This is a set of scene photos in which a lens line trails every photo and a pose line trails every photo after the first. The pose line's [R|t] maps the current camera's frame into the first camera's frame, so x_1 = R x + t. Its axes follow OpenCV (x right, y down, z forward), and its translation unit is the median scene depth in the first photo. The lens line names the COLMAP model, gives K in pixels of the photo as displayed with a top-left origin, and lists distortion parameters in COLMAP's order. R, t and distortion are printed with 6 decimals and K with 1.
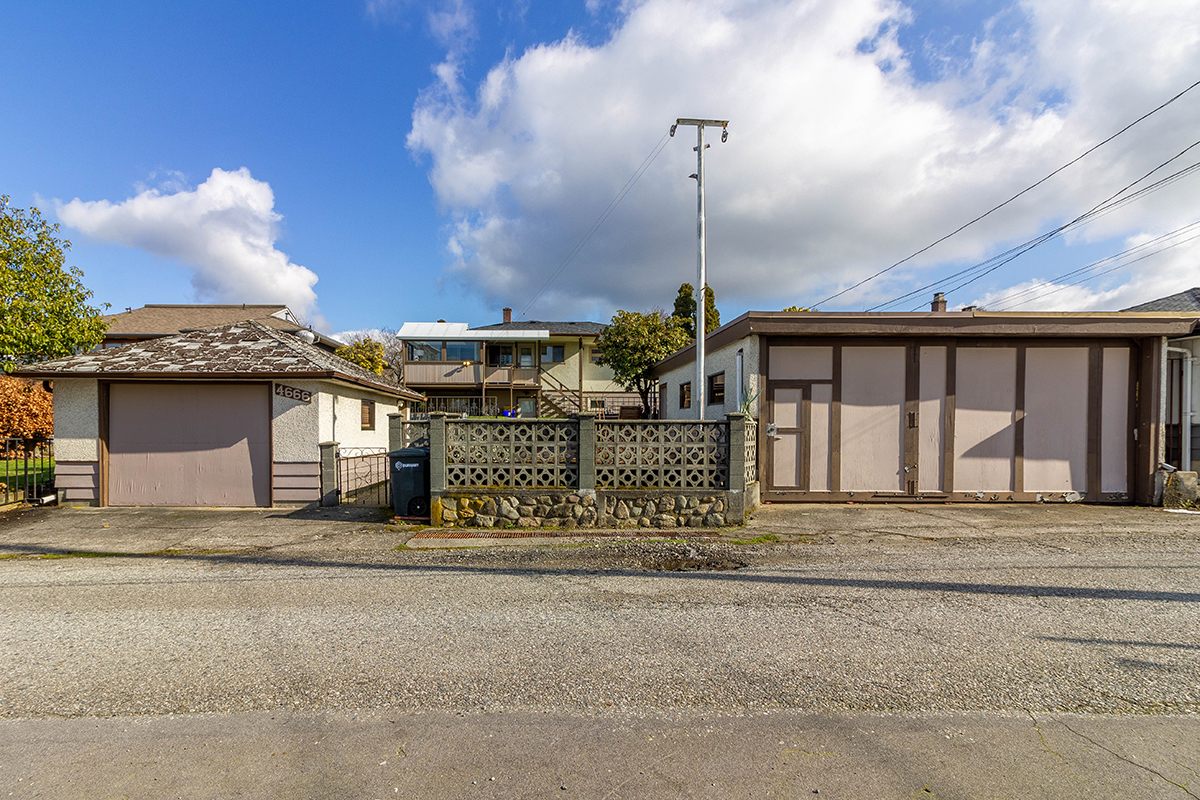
lens RADIAL K [[559.0, 0, 610.3], [0, 559.0, 429.9], [0, 0, 1]] dist [0.008312, -0.000691]
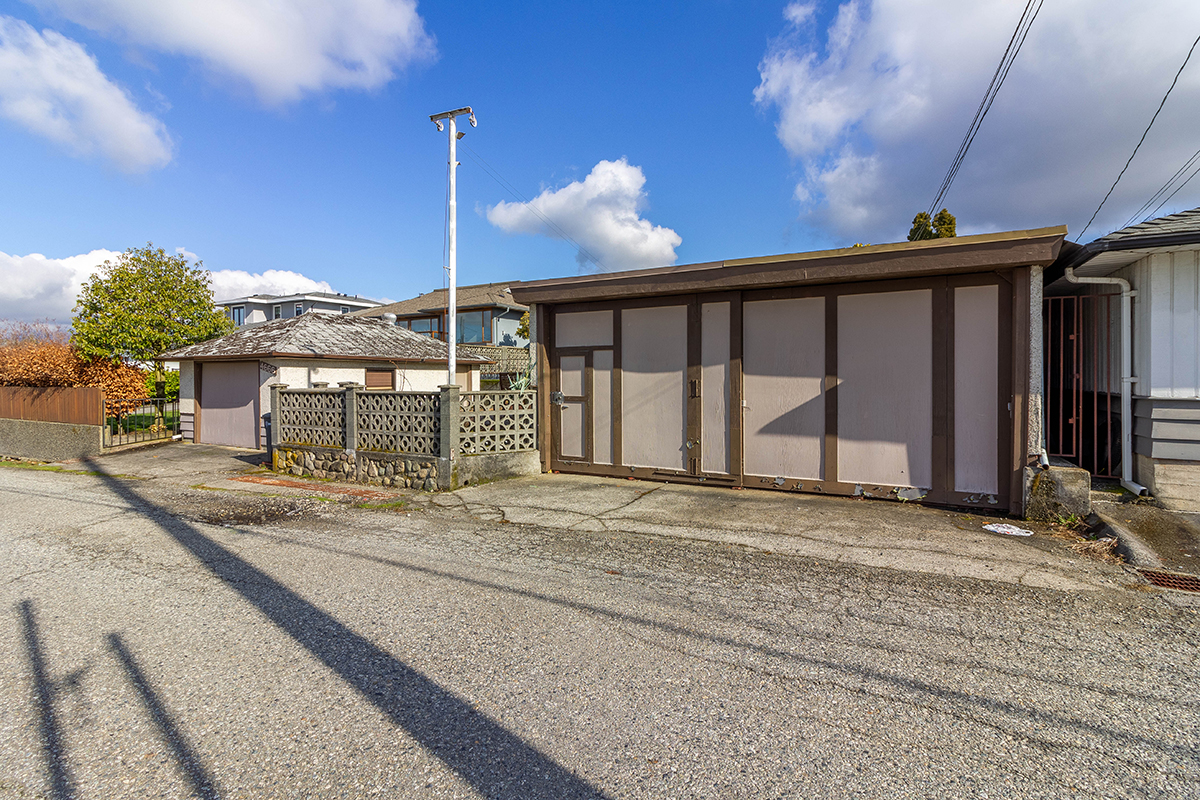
lens RADIAL K [[537.3, 0, 584.9], [0, 537.3, 374.5], [0, 0, 1]] dist [0.005334, 0.000477]
pose [[0.890810, -0.010153, -0.454262, 0.765569], [0.004363, 0.999895, -0.013793, -0.028657], [0.454355, 0.010305, 0.890761, 0.177933]]
